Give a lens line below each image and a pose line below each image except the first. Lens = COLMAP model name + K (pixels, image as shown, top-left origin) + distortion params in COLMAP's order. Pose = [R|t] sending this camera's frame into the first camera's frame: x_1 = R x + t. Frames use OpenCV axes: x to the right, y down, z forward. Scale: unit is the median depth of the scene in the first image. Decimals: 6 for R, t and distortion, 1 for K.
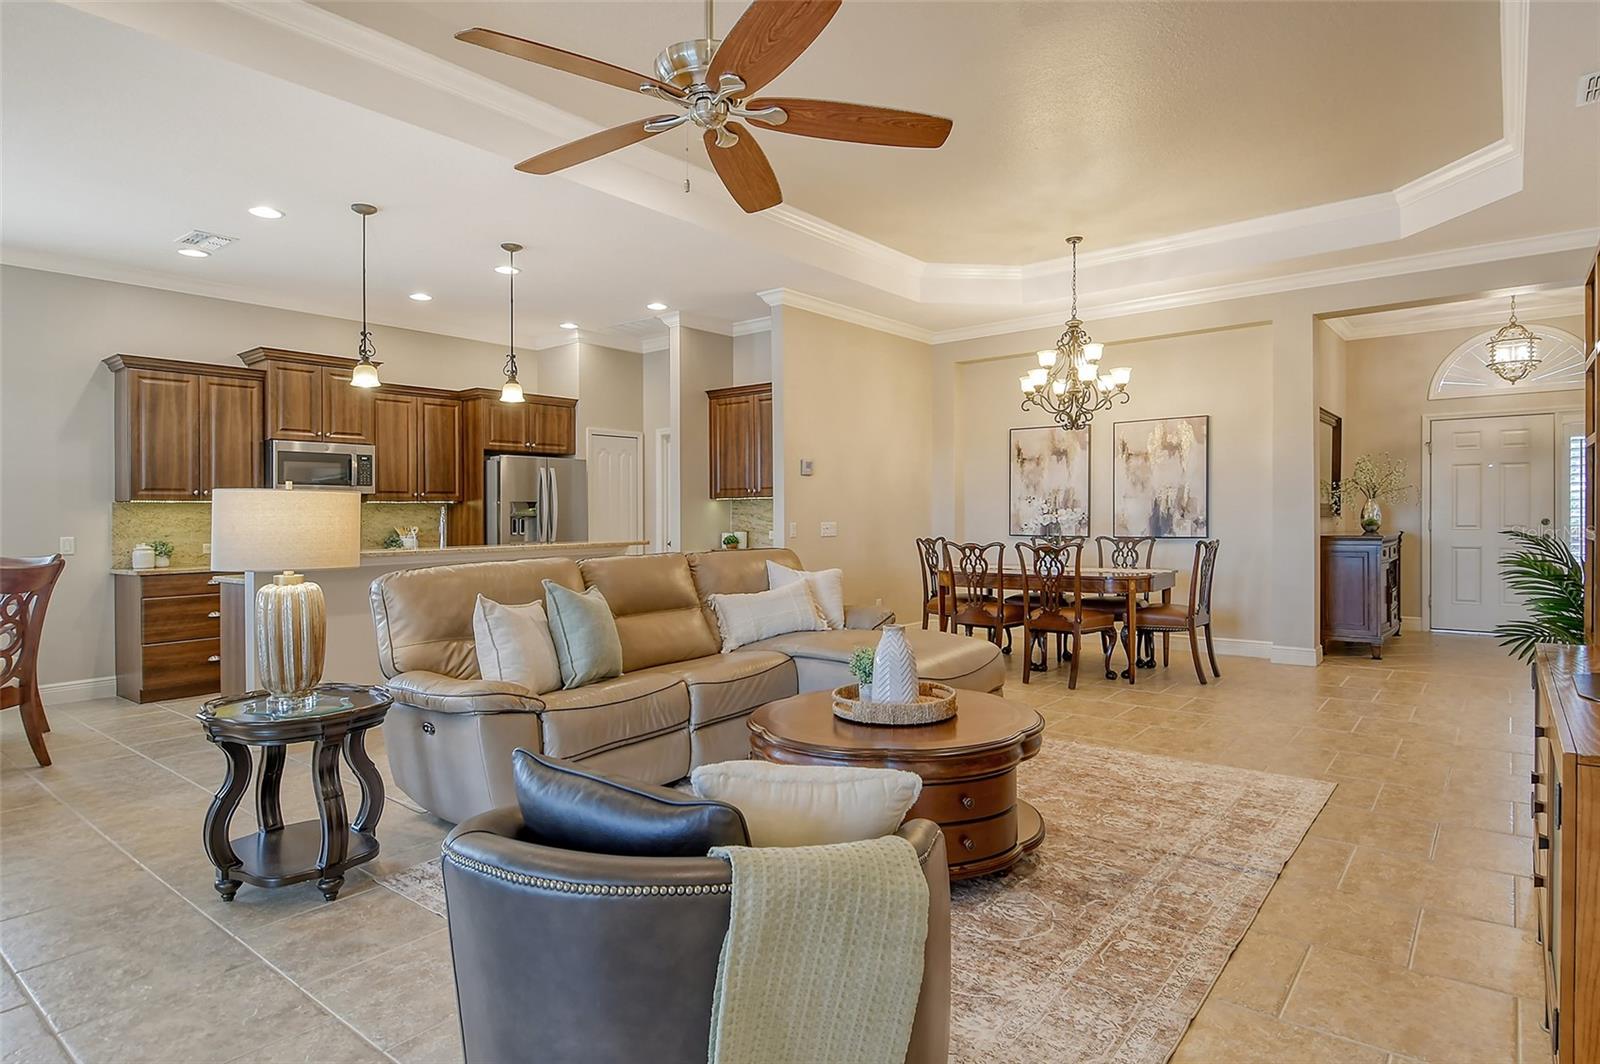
lens RADIAL K [[874.3, 0, 804.0], [0, 874.3, 519.8], [0, 0, 1]] dist [0.014986, -0.015801]
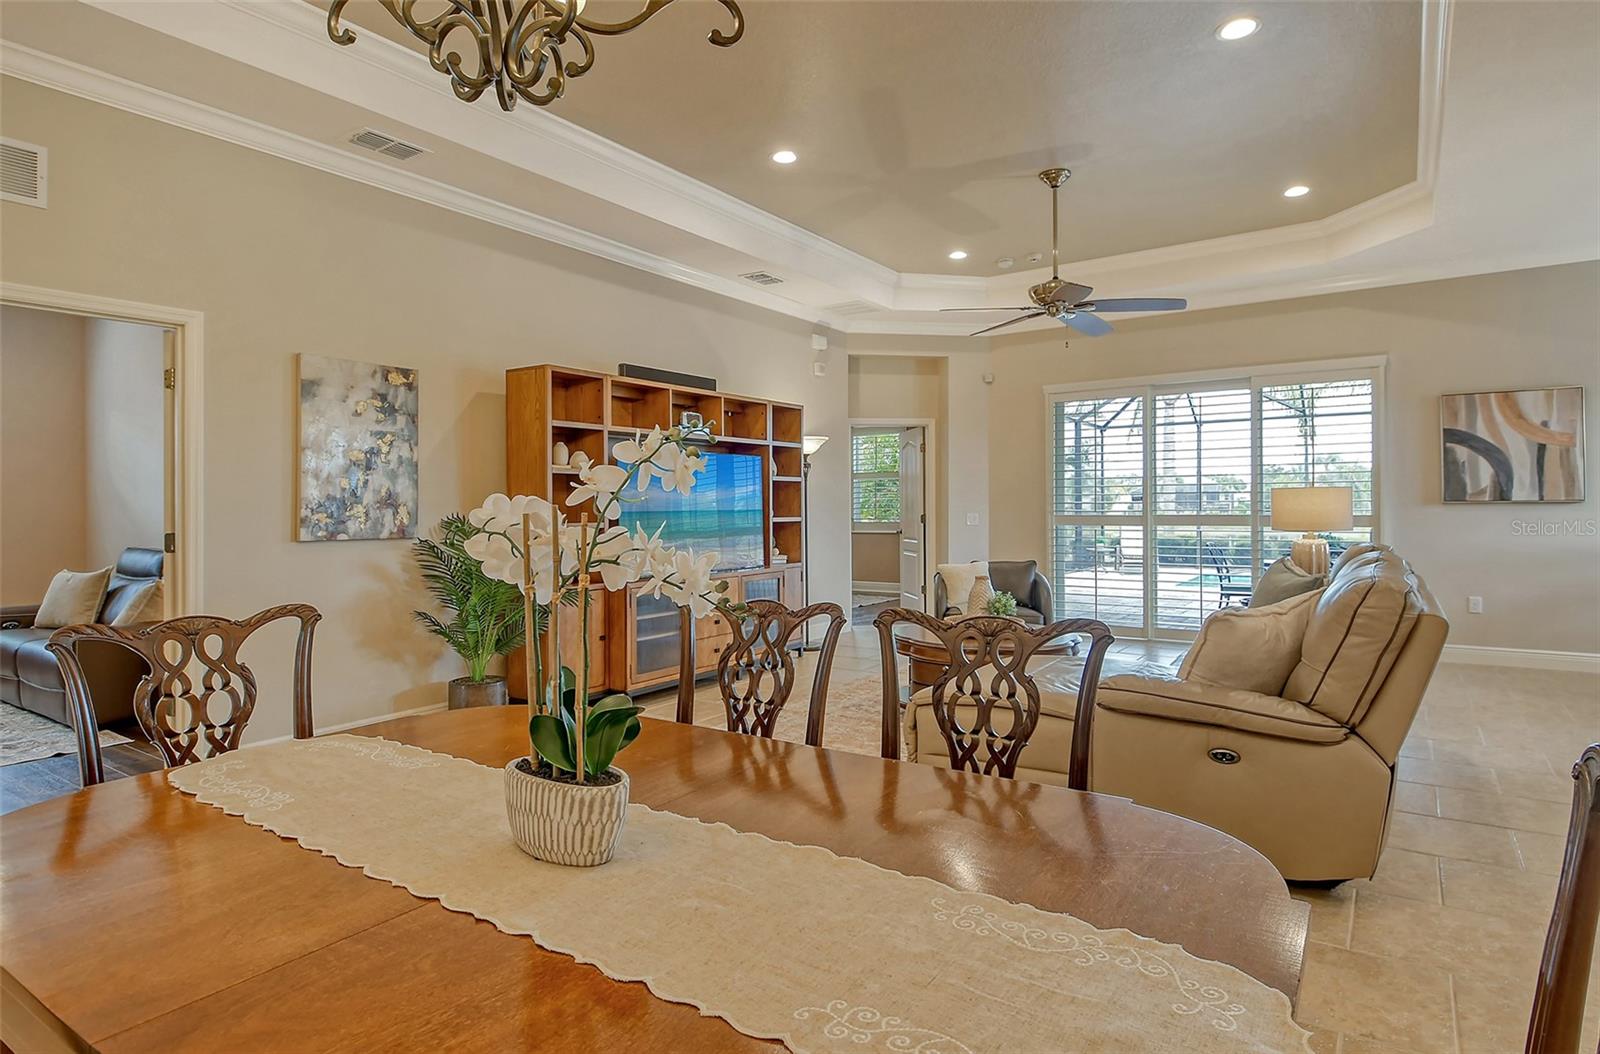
lens RADIAL K [[862.9, 0, 807.5], [0, 862.9, 517.3], [0, 0, 1]] dist [0.017071, -0.009403]
pose [[-0.996857, 0.019123, -0.076879, 0.242797], [0.017611, 0.999639, 0.020293, -0.010458], [0.077239, 0.018875, -0.996834, 1.137963]]
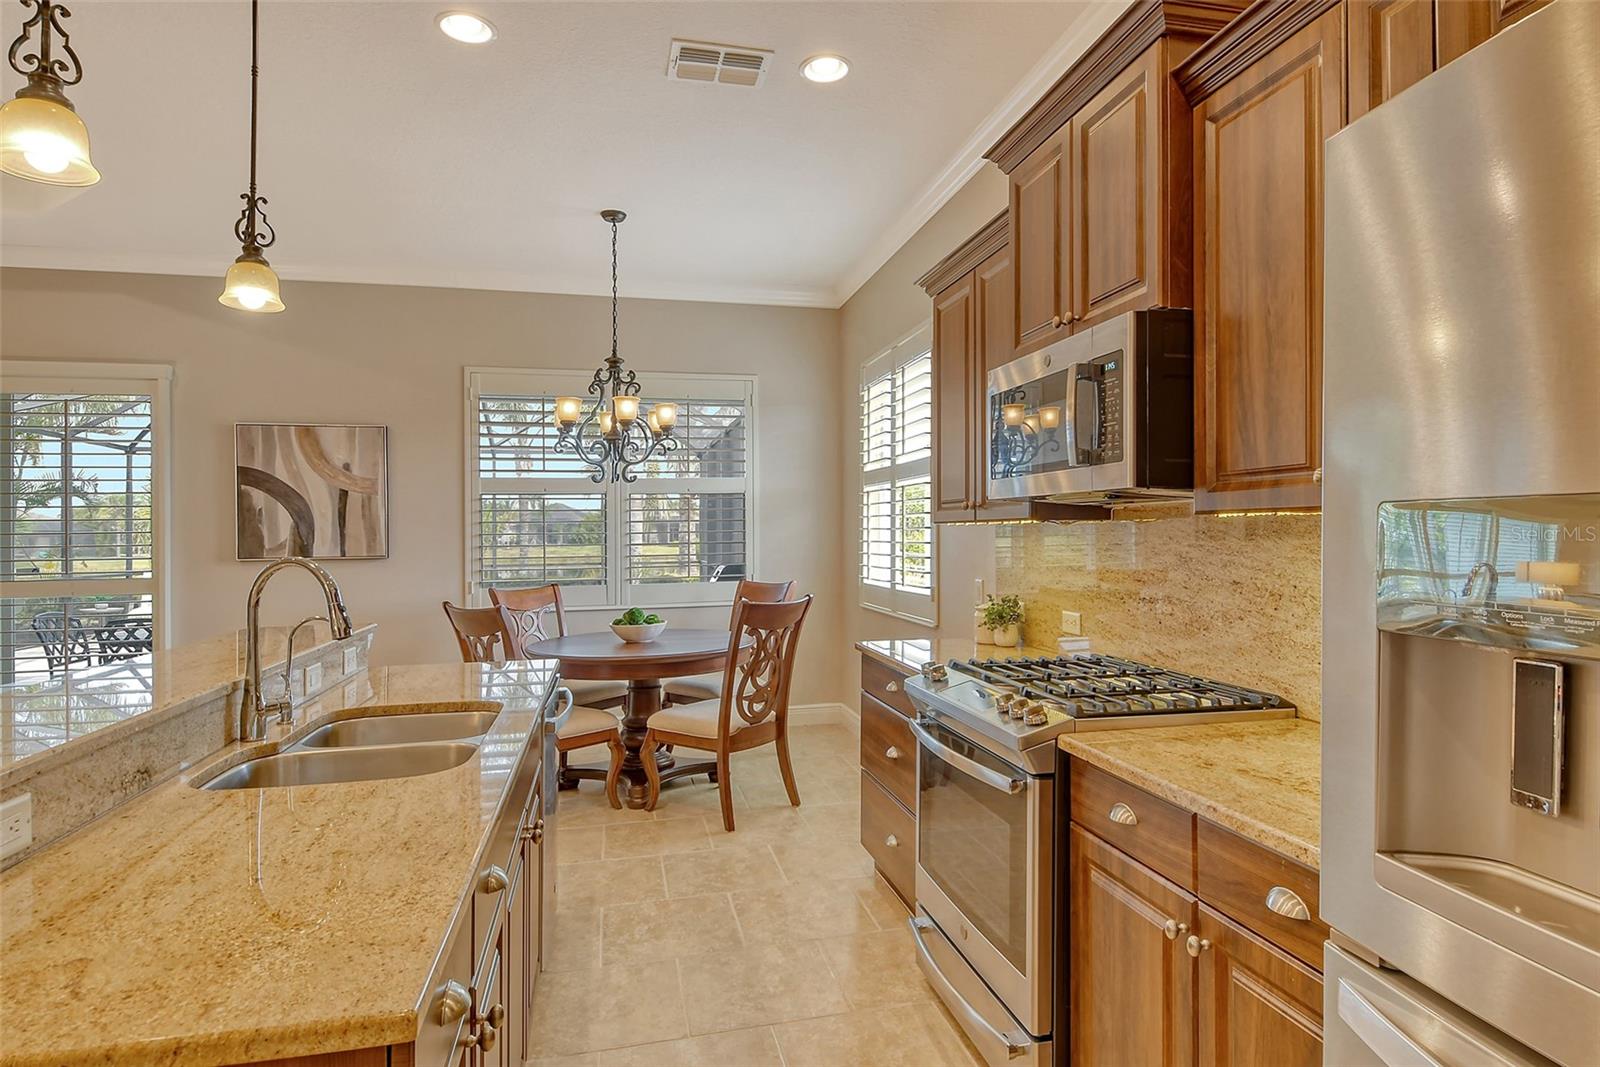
lens RADIAL K [[874.3, 0, 823.6], [0, 874.3, 521.9], [0, 0, 1]] dist [0.014986, -0.015801]
pose [[-0.607288, 0.009199, -0.794428, -0.219568], [0.014210, 0.999899, 0.000715, -0.021107], [0.794355, -0.010855, -0.607357, 1.104757]]
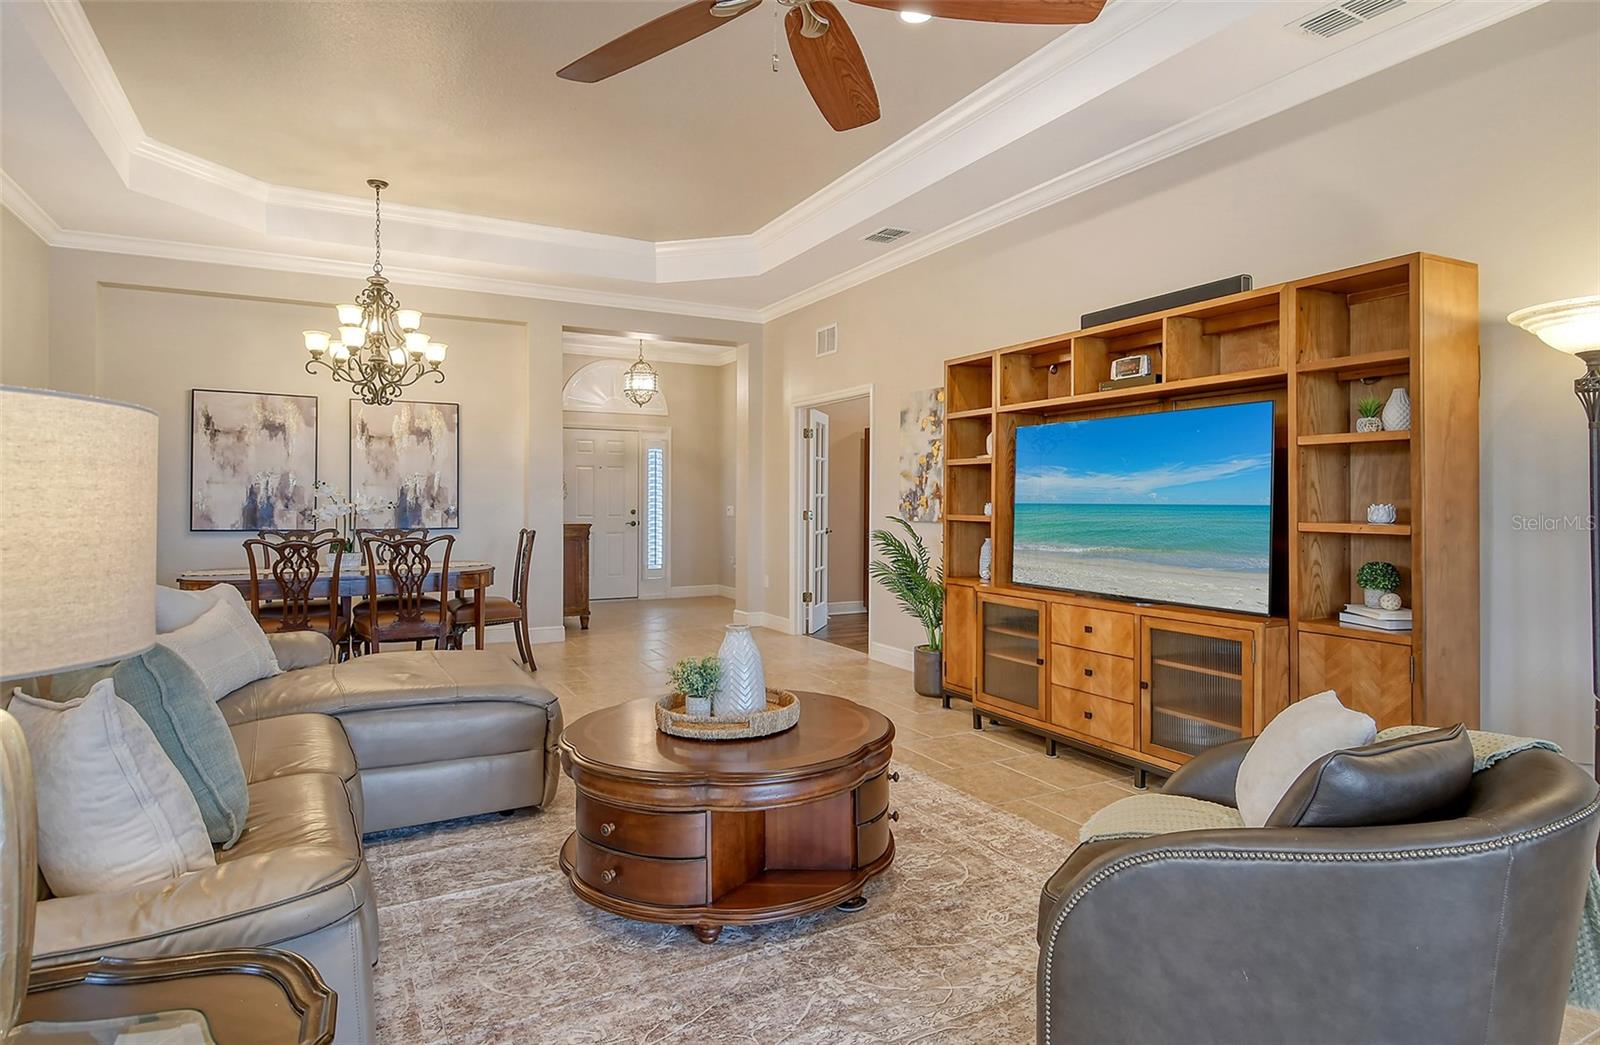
lens RADIAL K [[876.7, 0, 816.9], [0, 876.7, 506.4], [0, 0, 1]] dist [0.020920, -0.009507]
pose [[0.378415, 0.003902, 0.925628, -0.313576], [0.001823, 0.999986, -0.004961, 0.001760], [-0.925634, 0.003564, 0.378402, 0.263085]]
